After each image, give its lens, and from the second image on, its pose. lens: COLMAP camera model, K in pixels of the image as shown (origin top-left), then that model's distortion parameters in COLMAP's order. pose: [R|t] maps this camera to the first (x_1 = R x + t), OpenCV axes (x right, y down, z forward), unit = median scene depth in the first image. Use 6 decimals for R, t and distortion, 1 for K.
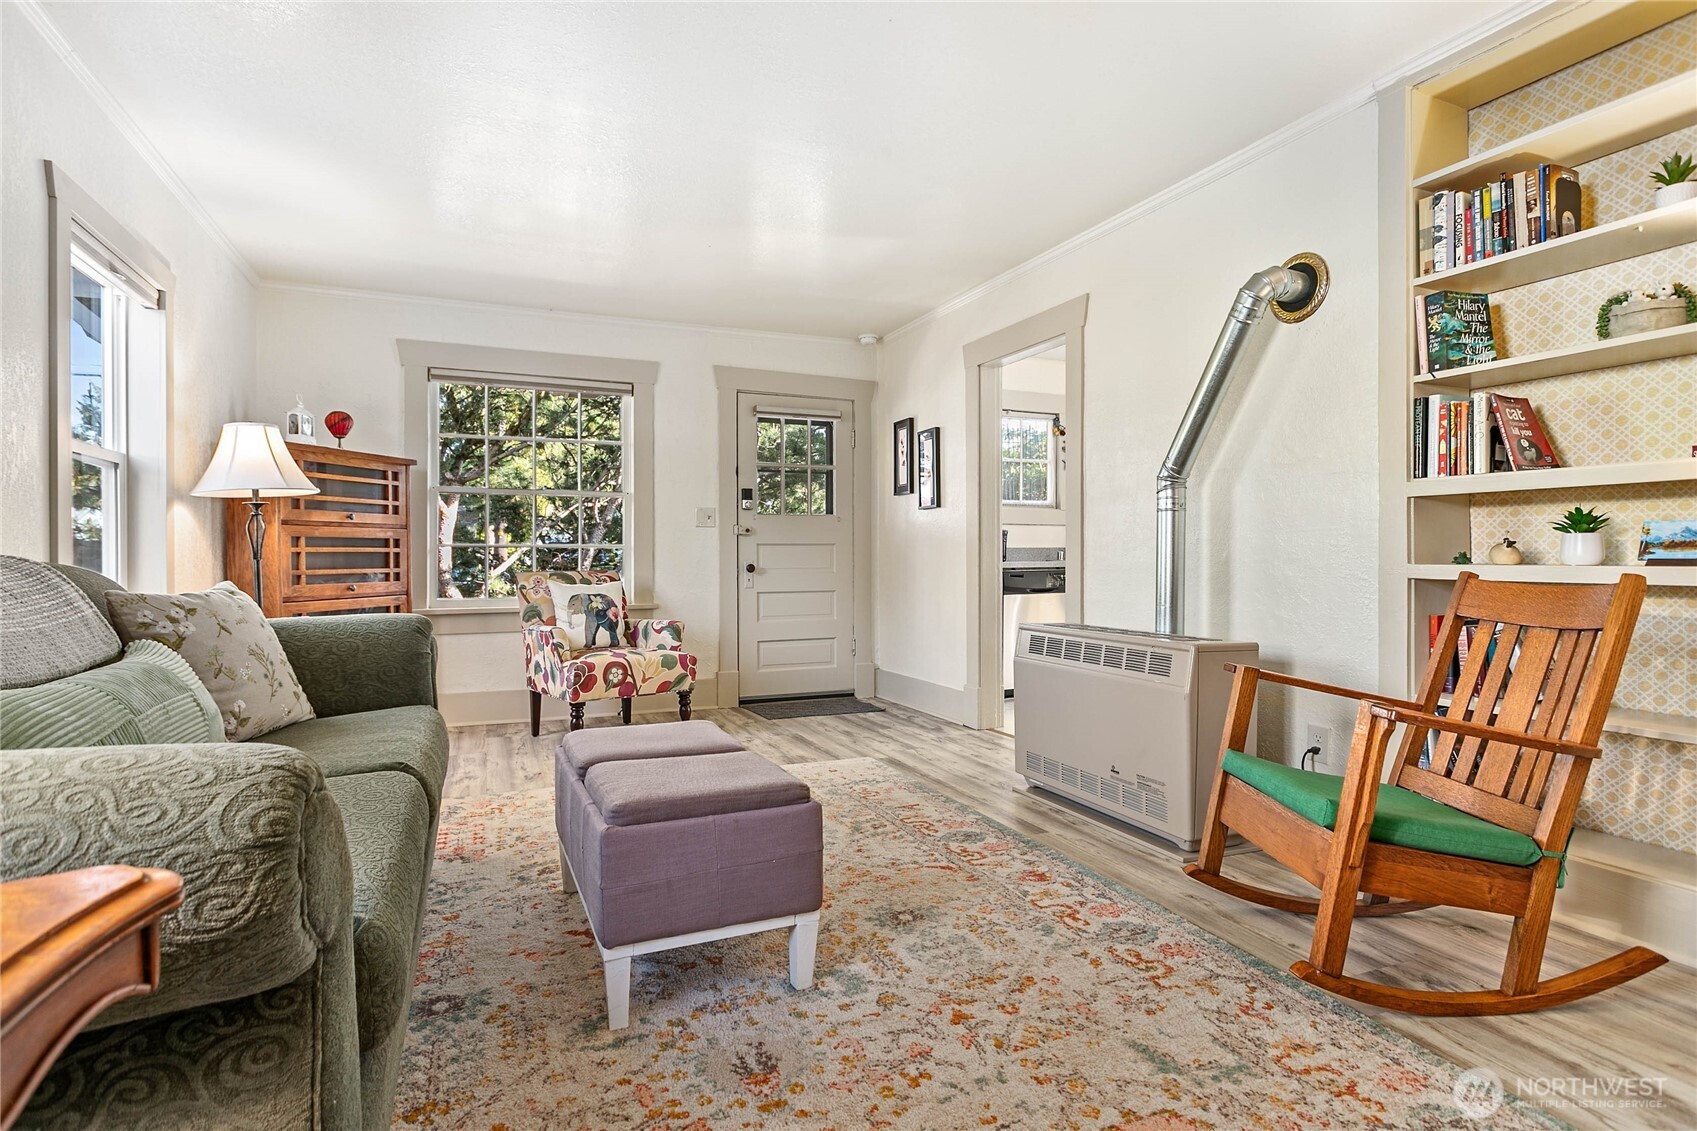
lens RADIAL K [[850.5, 0, 851.0], [0, 850.5, 566.8], [0, 0, 1]] dist [-0.011303, 0.003976]
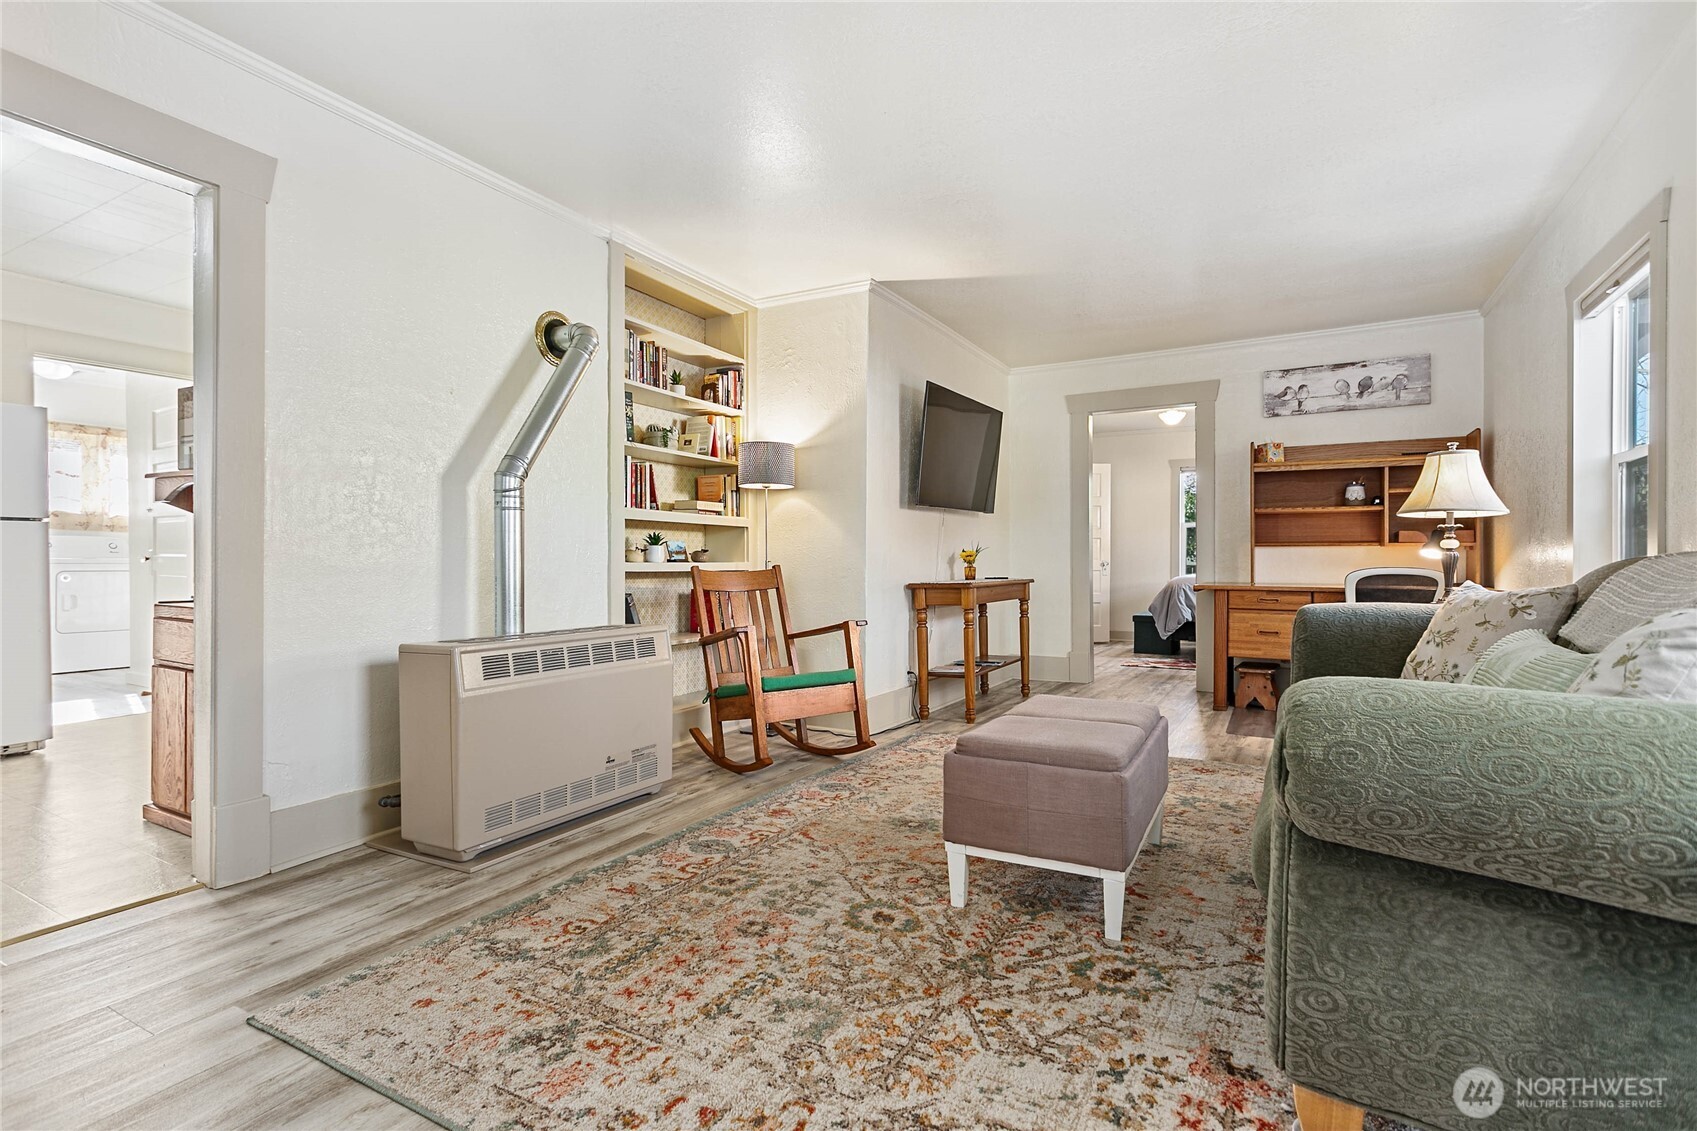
lens RADIAL K [[811.8, 0, 834.7], [0, 811.8, 565.2], [0, 0, 1]] dist [-0.001927, 0.001959]
pose [[-0.592835, -0.003647, 0.805316, -0.655360], [0.009683, 0.999885, 0.011656, -0.010022], [-0.805266, 0.014708, -0.592732, 1.357504]]
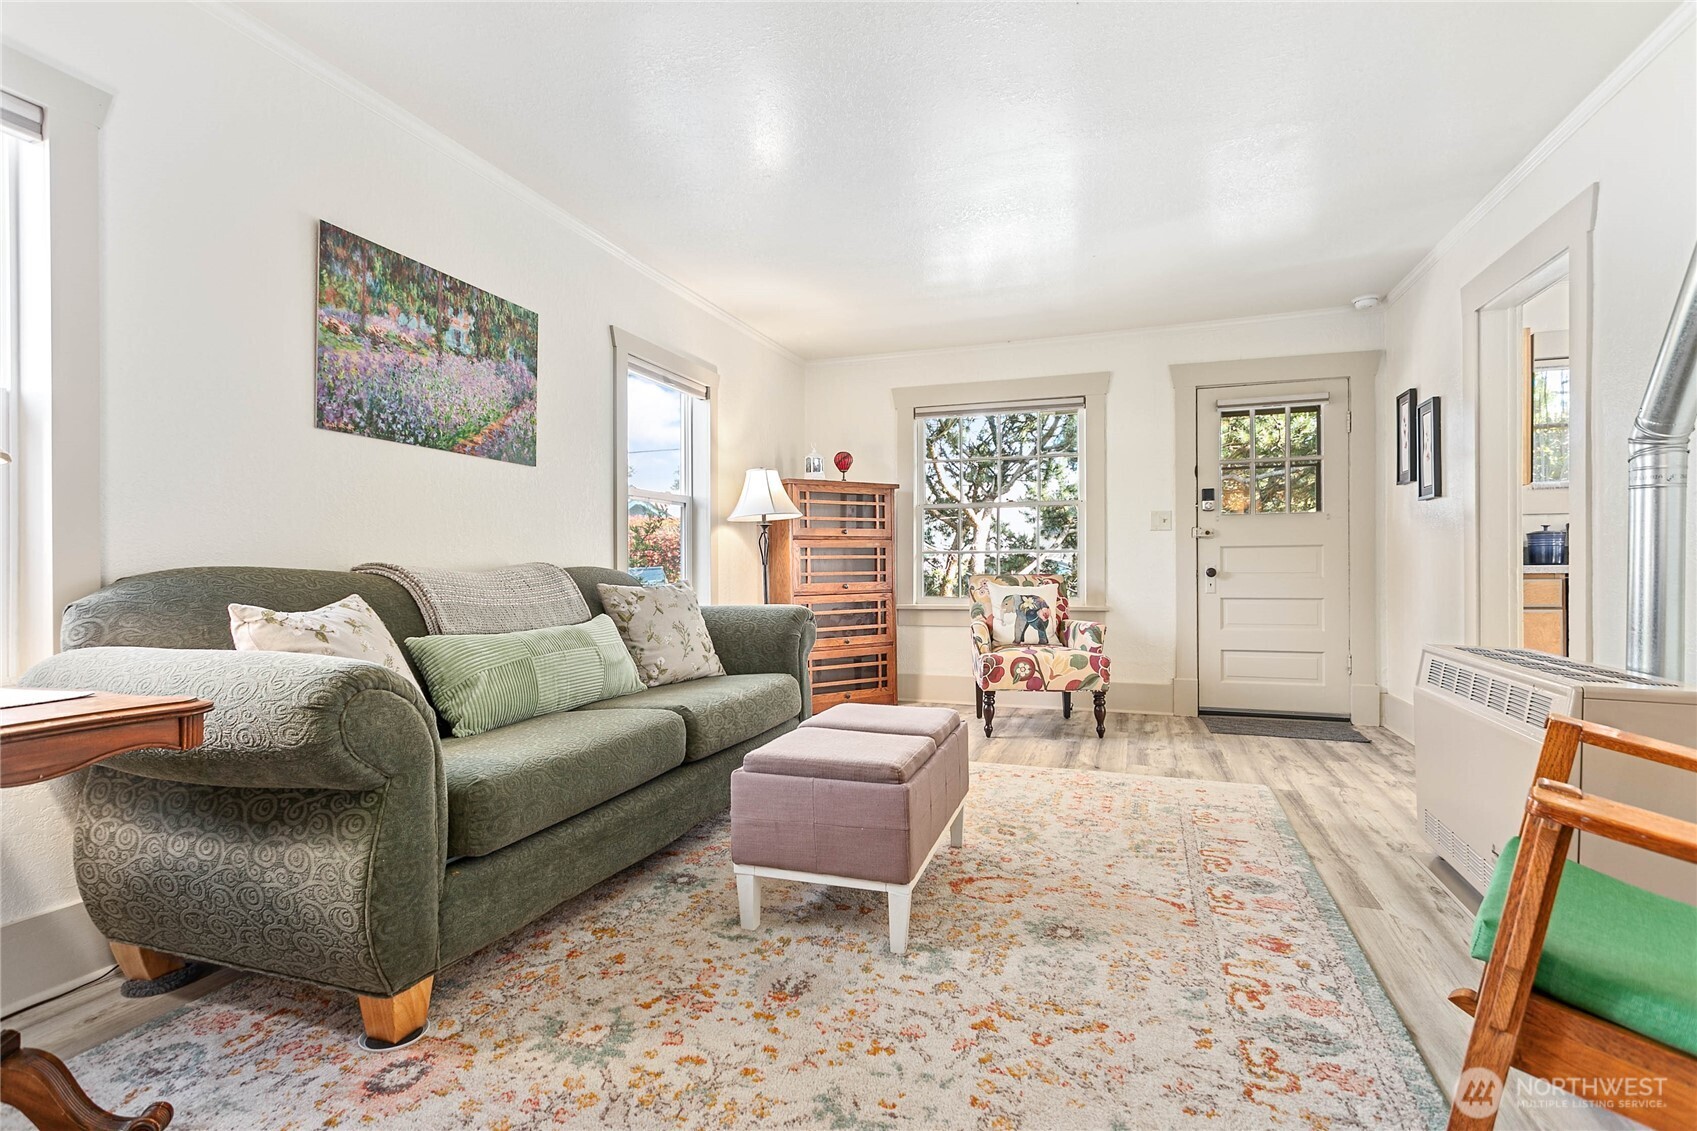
lens RADIAL K [[811.8, 0, 845.1], [0, 811.8, 571.2], [0, 0, 1]] dist [-0.001927, 0.001959]
pose [[0.731717, 0.002641, -0.681603, 0.373545], [-0.002455, 0.999996, 0.001239, 0.000348], [0.681604, 0.000767, 0.731721, 0.111933]]
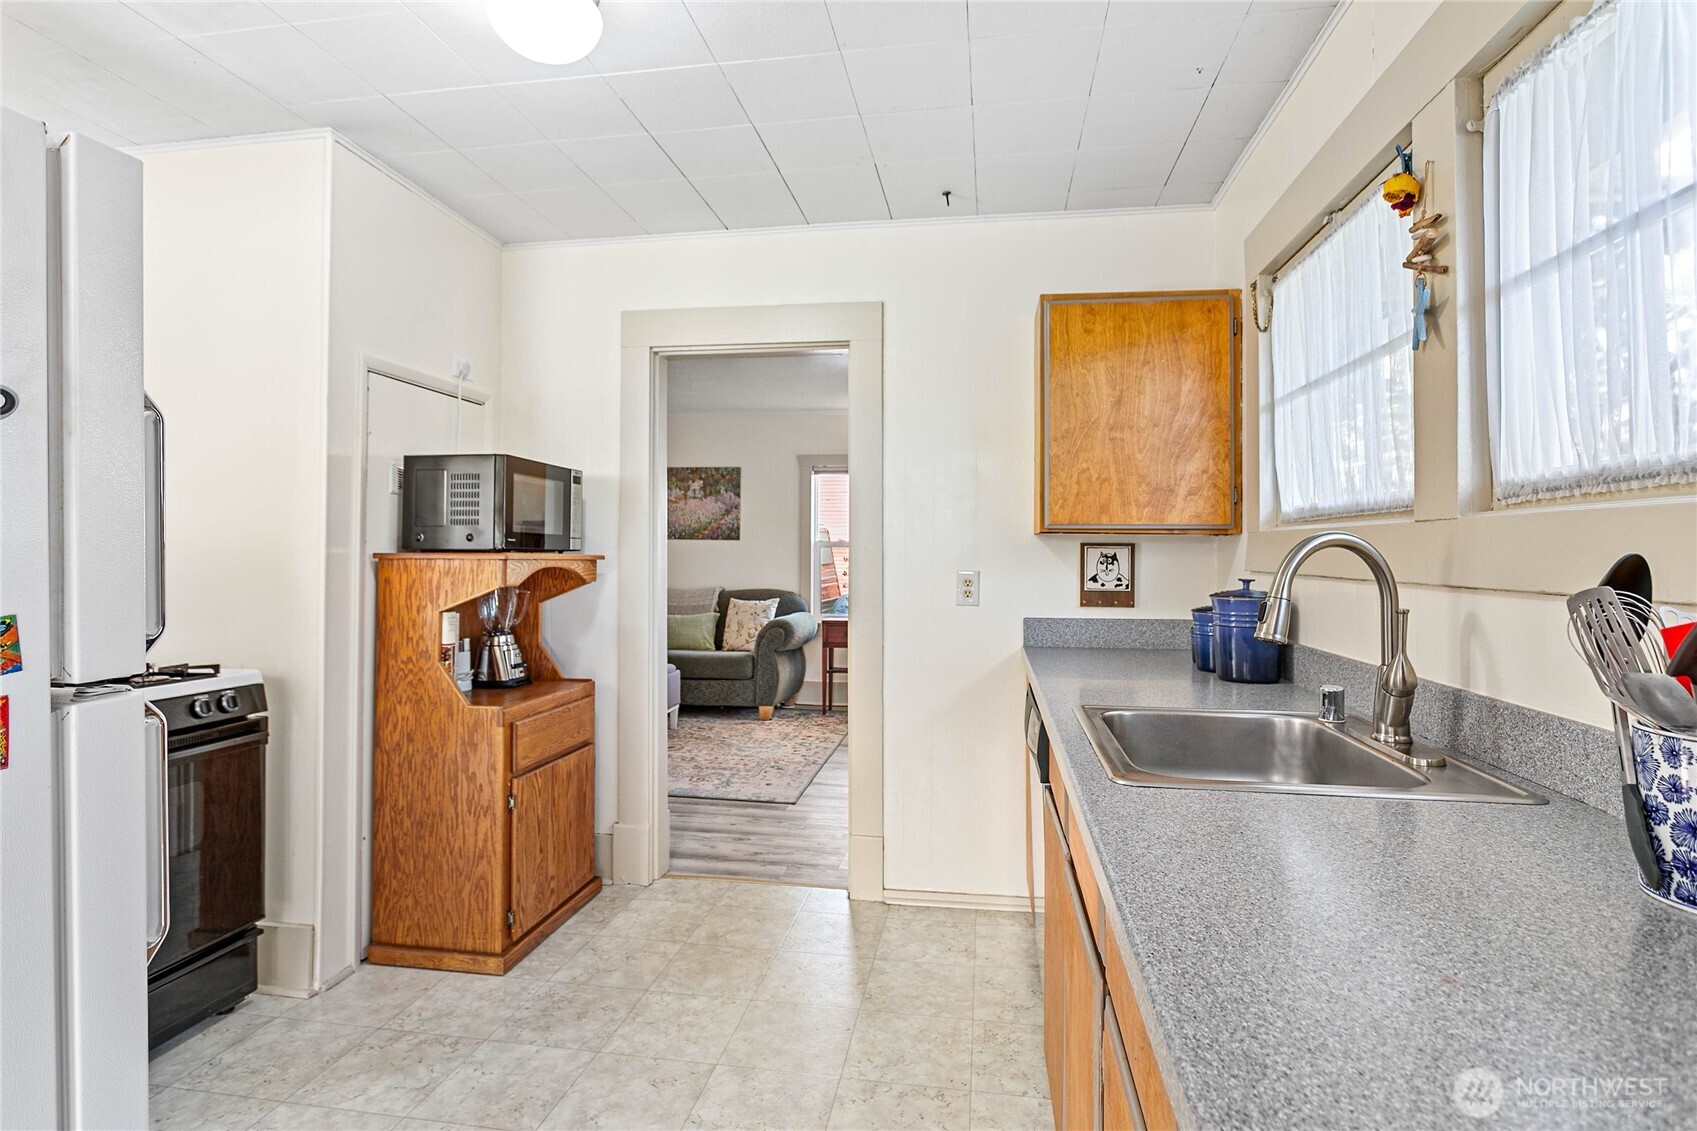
lens RADIAL K [[850.5, 0, 851.1], [0, 850.5, 551.1], [0, 0, 1]] dist [-0.011303, 0.003976]
pose [[-0.542049, 0.000507, -0.840347, 1.173148], [-0.010898, 0.999911, 0.007633, -0.129170], [0.840276, 0.013295, -0.541995, 2.200403]]
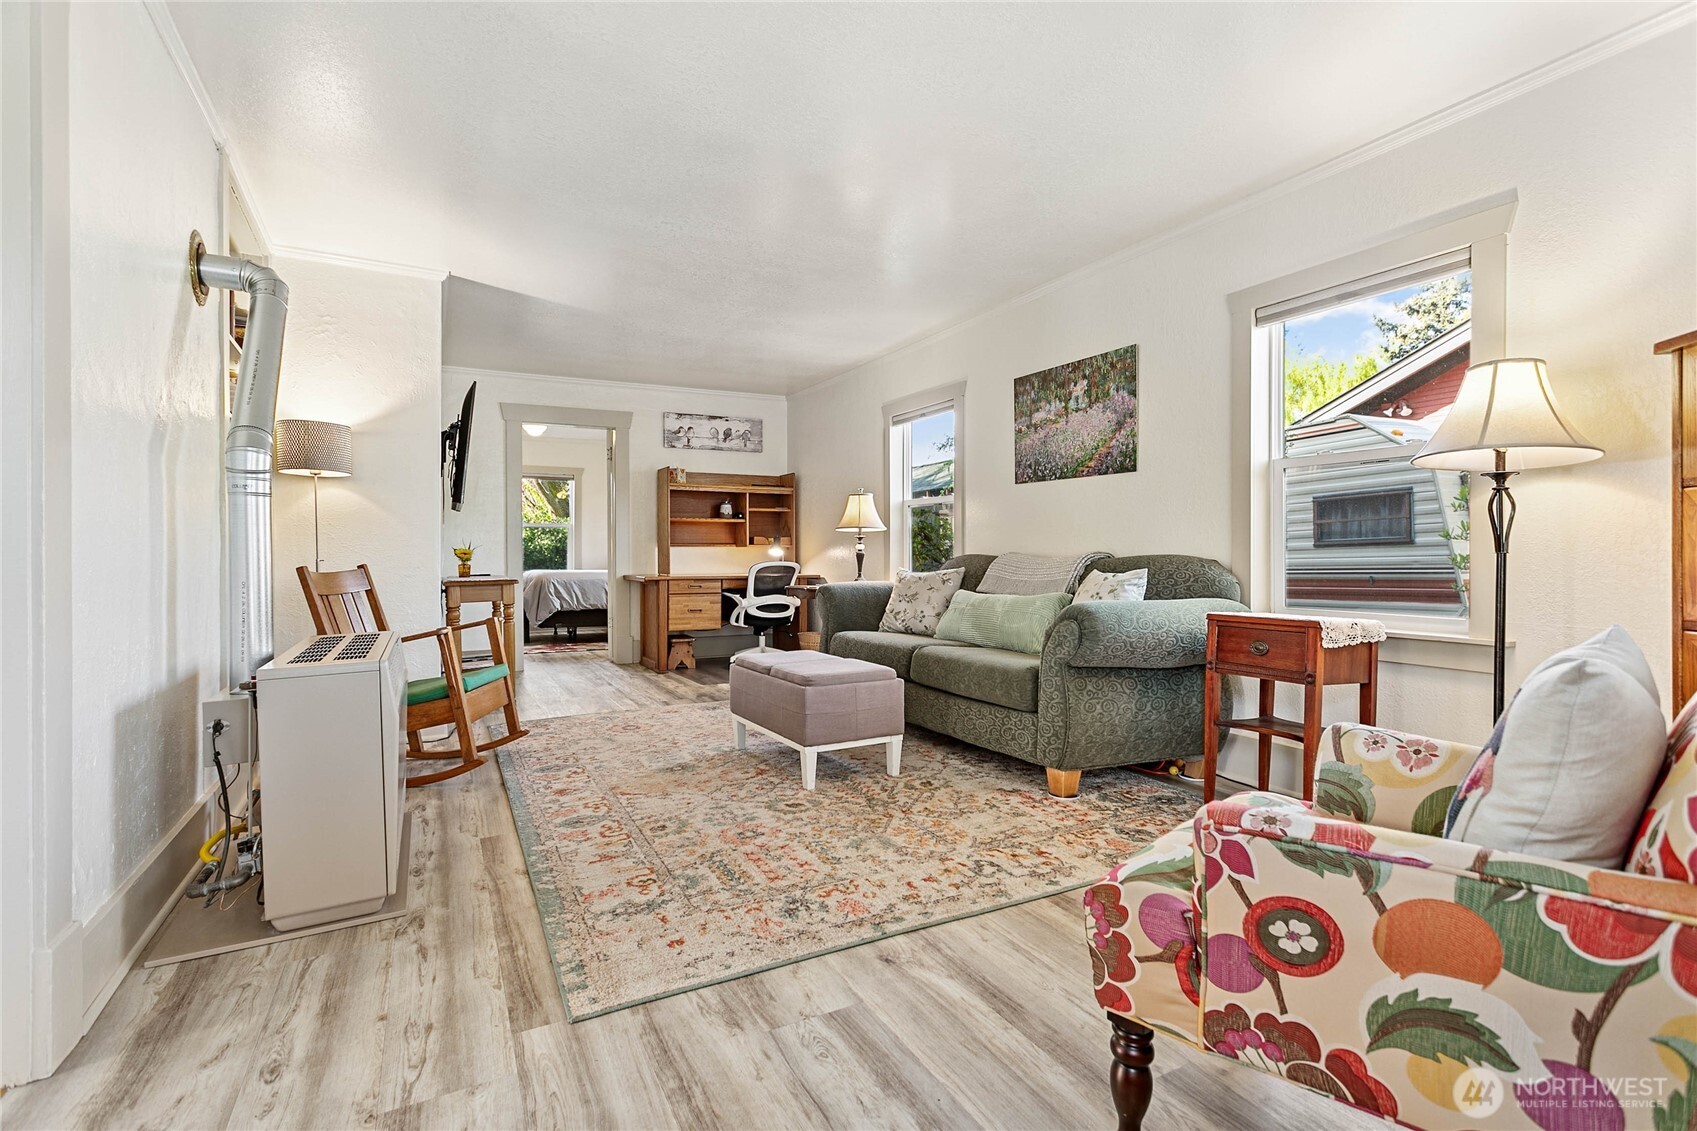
lens RADIAL K [[811.8, 0, 848.2], [0, 811.8, 558.0], [0, 0, 1]] dist [-0.001927, 0.001959]
pose [[-0.997758, 0.005739, -0.066680, -0.123300], [0.004782, 0.999883, 0.014506, -0.019059], [0.066756, 0.014155, -0.997669, 1.916682]]
